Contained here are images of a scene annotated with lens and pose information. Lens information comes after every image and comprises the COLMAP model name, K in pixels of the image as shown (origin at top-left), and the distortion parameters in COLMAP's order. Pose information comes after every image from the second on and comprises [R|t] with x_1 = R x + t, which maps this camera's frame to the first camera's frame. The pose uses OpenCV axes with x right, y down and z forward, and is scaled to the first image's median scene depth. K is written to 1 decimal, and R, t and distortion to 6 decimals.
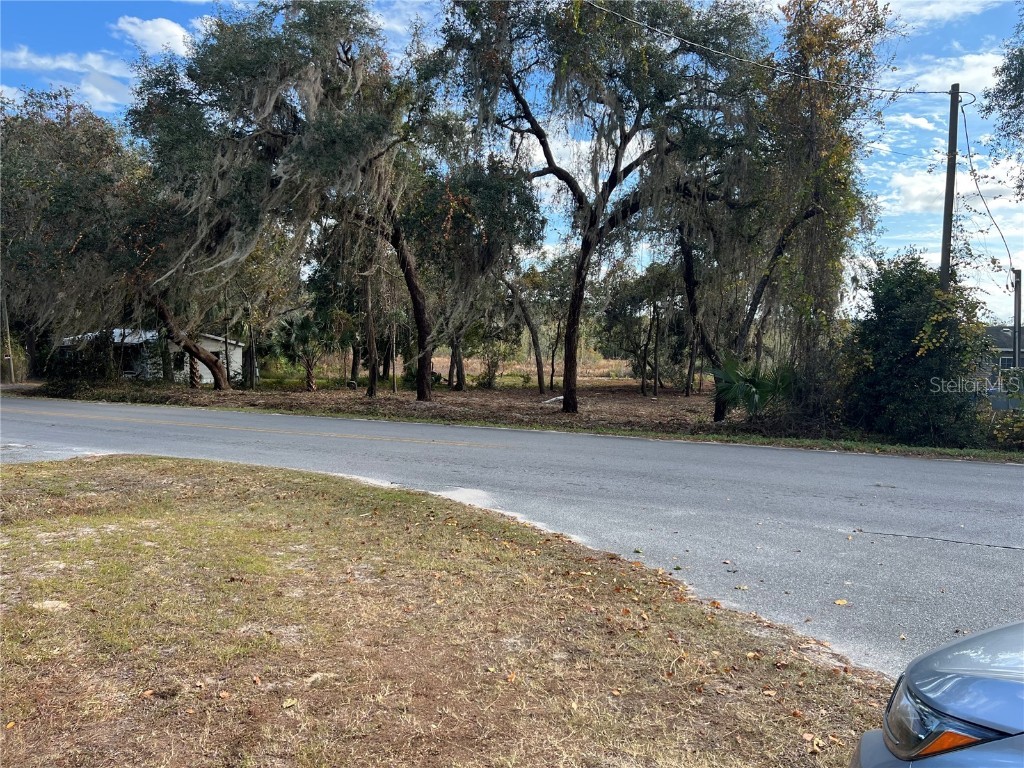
lens RADIAL K [[771.9, 0, 512.1], [0, 771.9, 384.8], [0, 0, 1]] dist [0.008215, -0.000767]
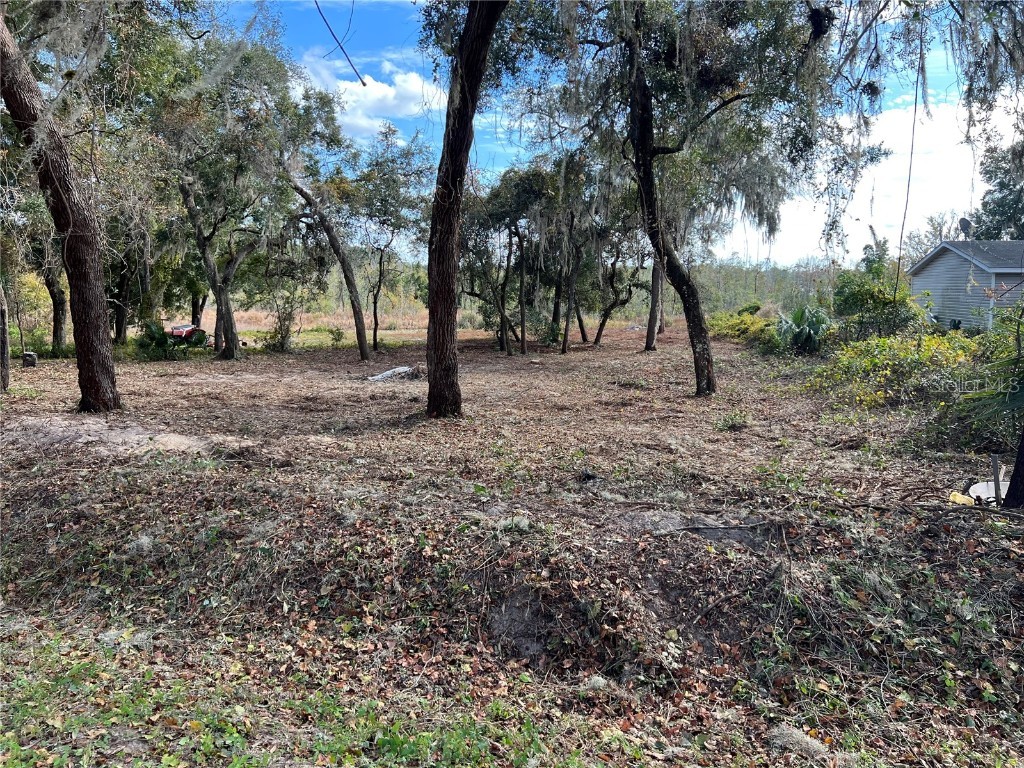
lens RADIAL K [[771.9, 0, 513.9], [0, 771.9, 386.2], [0, 0, 1]] dist [0.008215, -0.000767]
pose [[0.971208, -0.049131, 0.233112, 0.008093], [0.035678, 0.997464, 0.061584, 0.000517], [-0.235546, -0.051494, 0.970498, 0.293183]]
